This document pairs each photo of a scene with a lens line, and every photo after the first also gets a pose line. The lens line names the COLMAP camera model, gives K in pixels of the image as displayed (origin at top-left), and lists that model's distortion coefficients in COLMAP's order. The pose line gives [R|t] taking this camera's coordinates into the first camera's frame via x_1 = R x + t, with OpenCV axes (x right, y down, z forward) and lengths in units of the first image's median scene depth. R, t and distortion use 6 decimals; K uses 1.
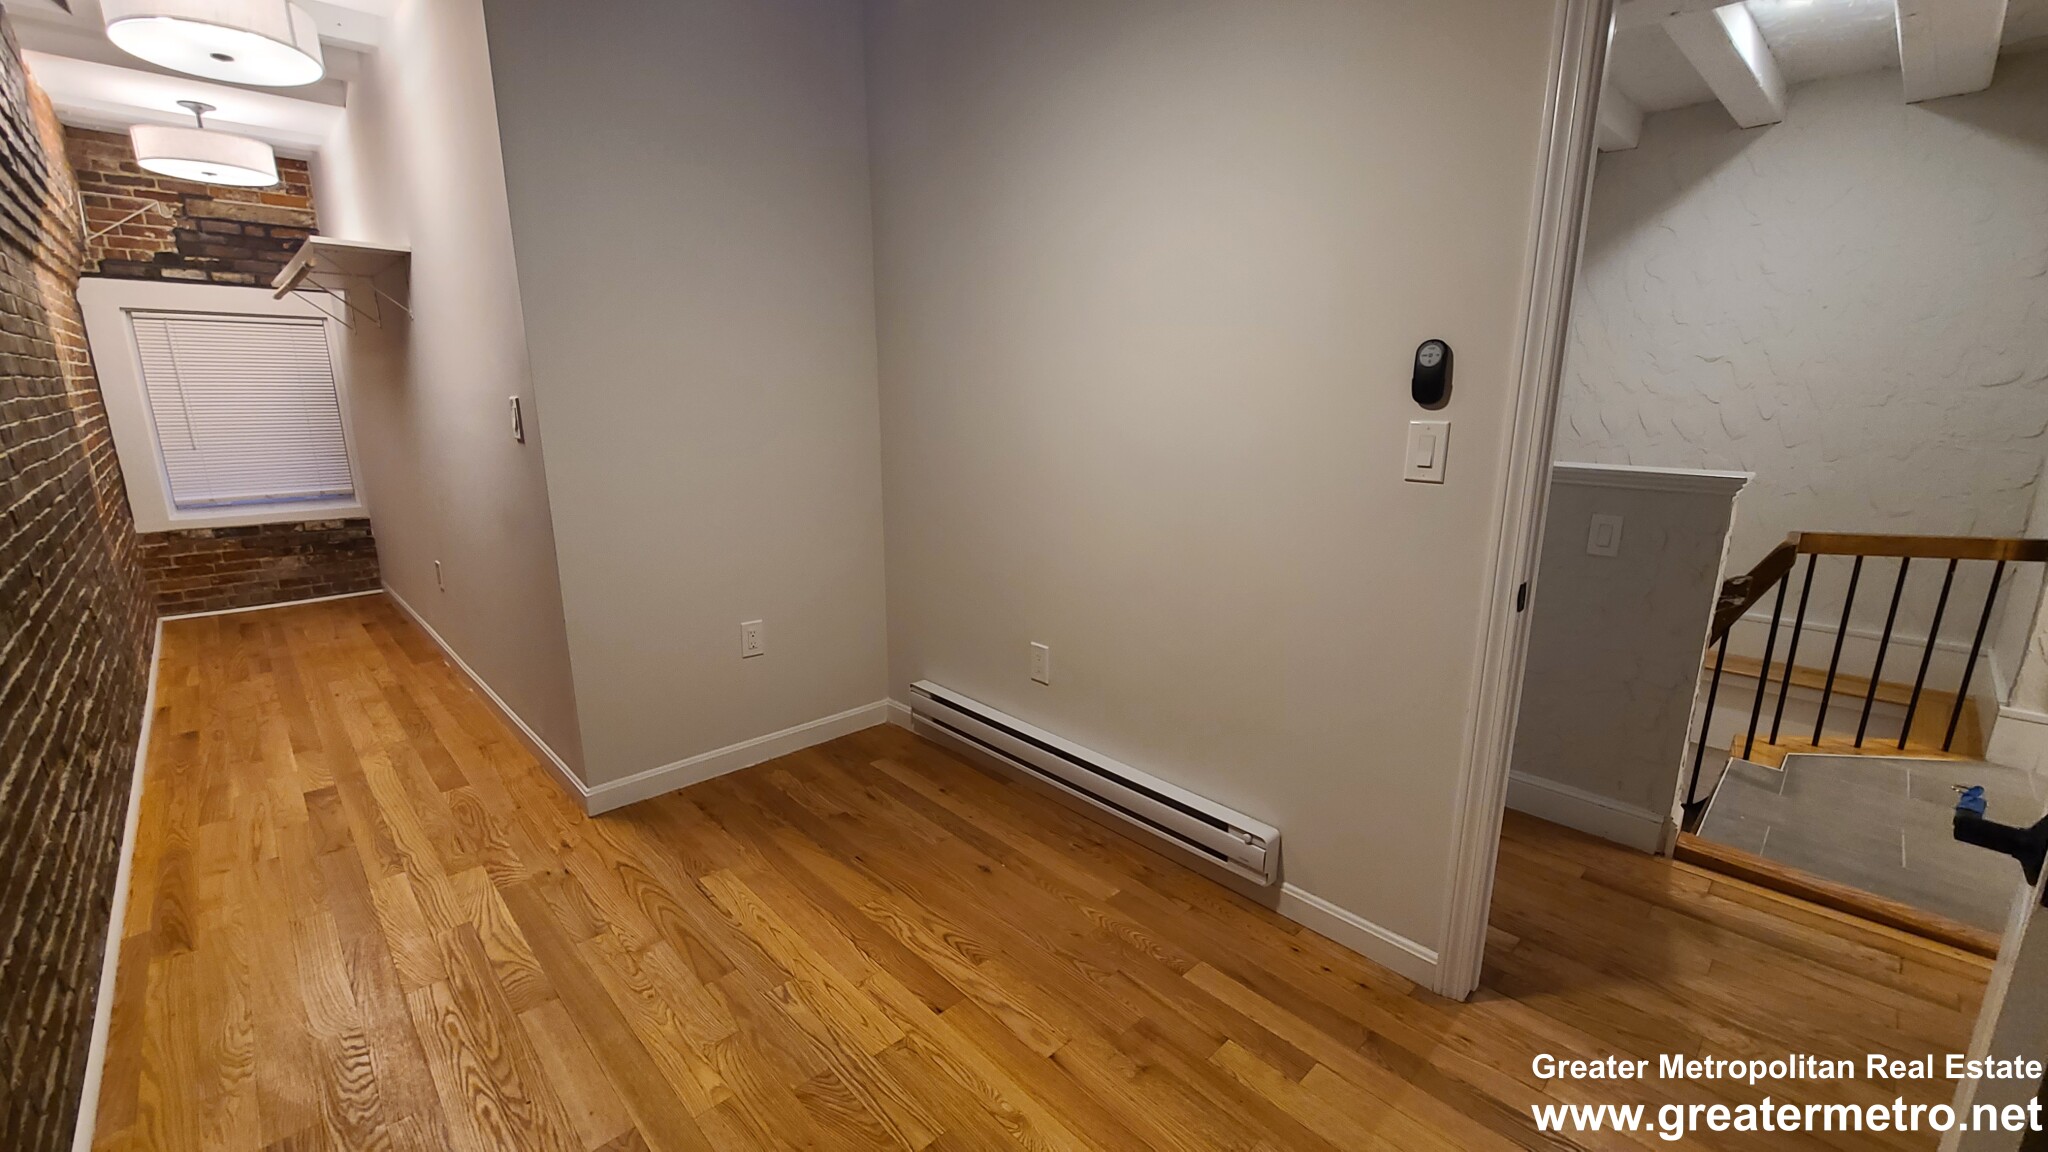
lens RADIAL K [[835.4, 0, 1037.5], [0, 835.4, 587.1], [0, 0, 1]] dist [-0.003346, -0.000484]
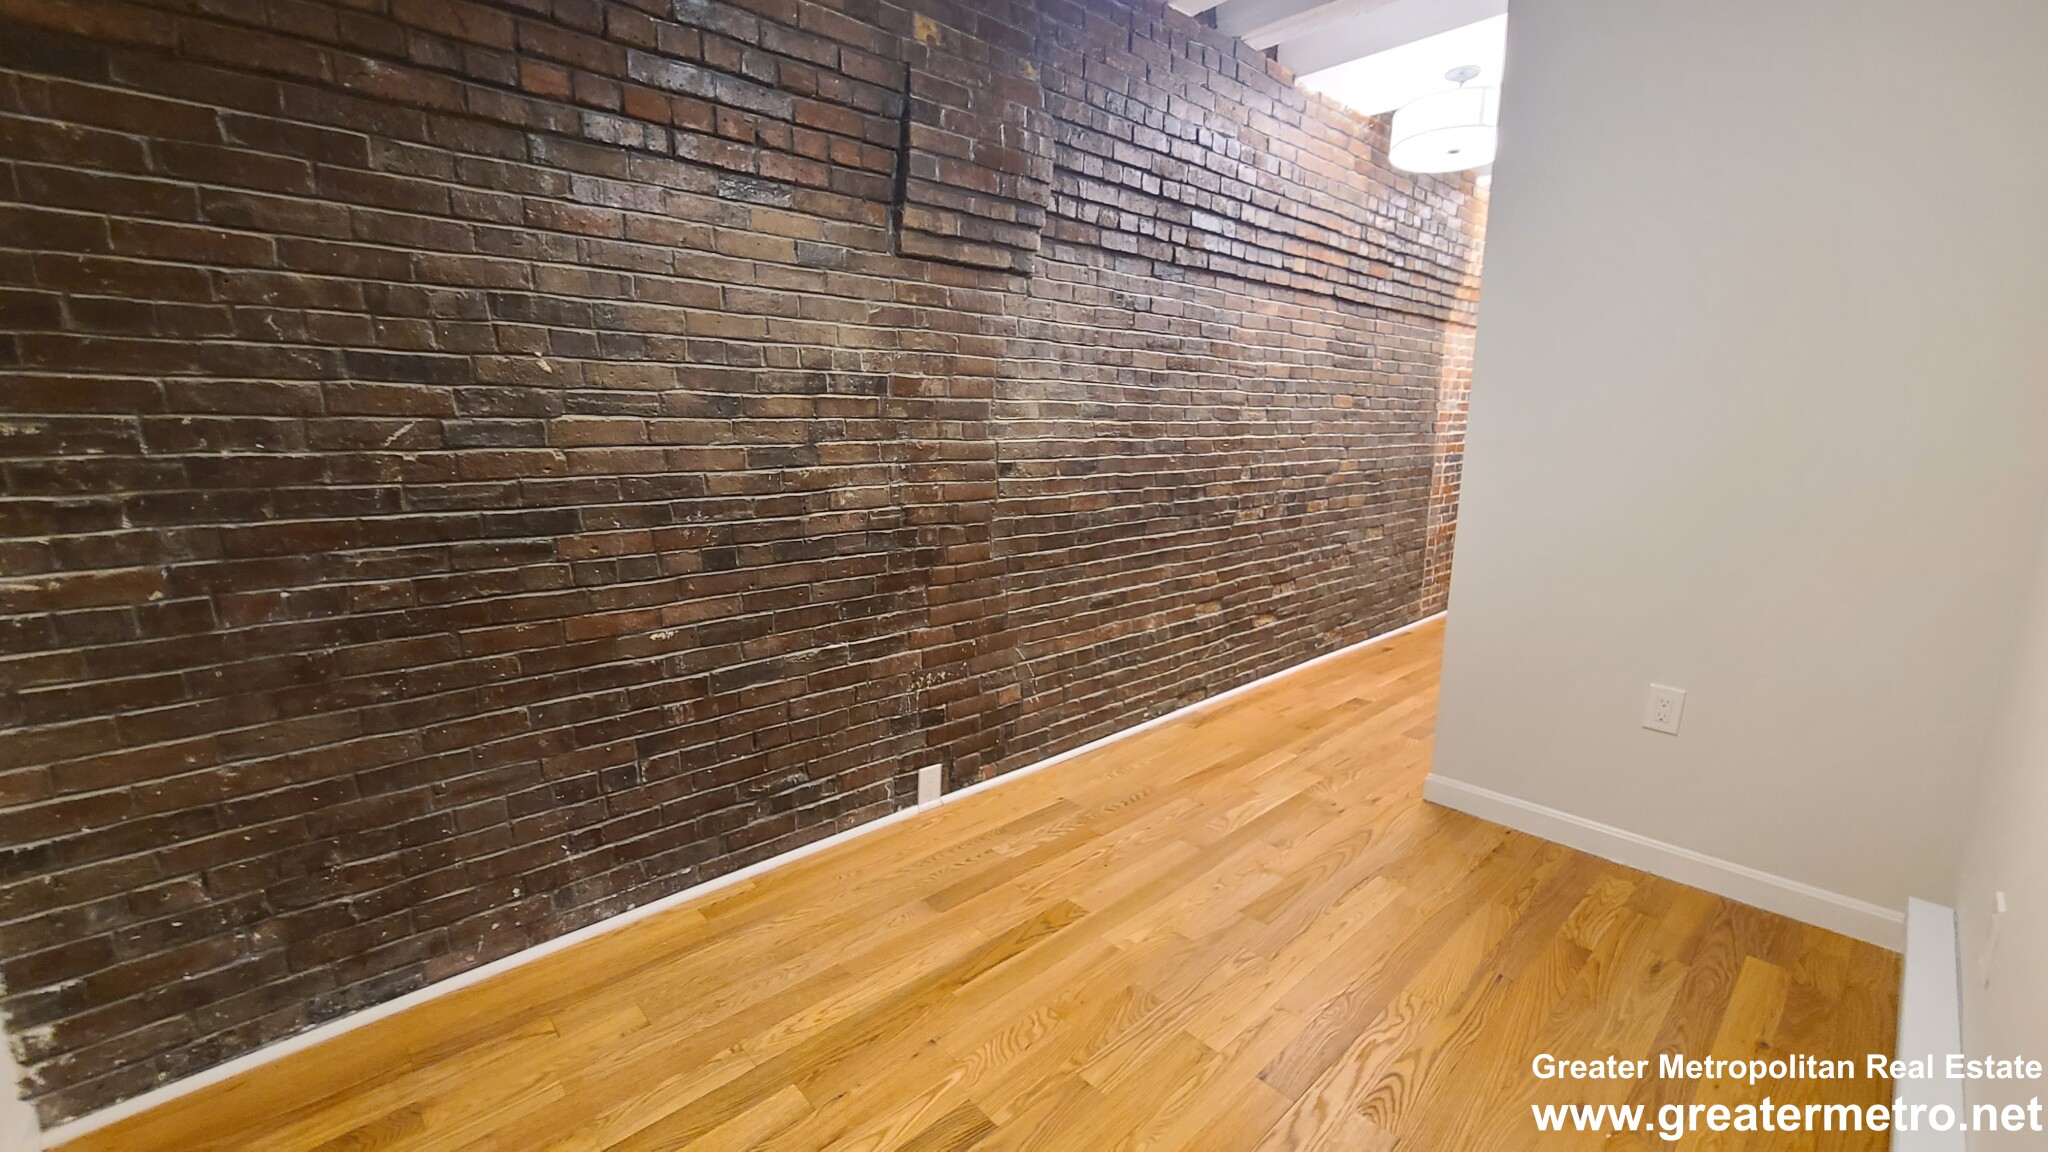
lens RADIAL K [[835.4, 0, 1037.5], [0, 835.4, 587.1], [0, 0, 1]] dist [-0.003346, -0.000484]
pose [[-0.019315, 0.189620, -0.981668, 0.491595], [-0.243048, 0.951507, 0.188576, -0.061007], [0.969822, 0.242235, 0.027708, 0.487671]]
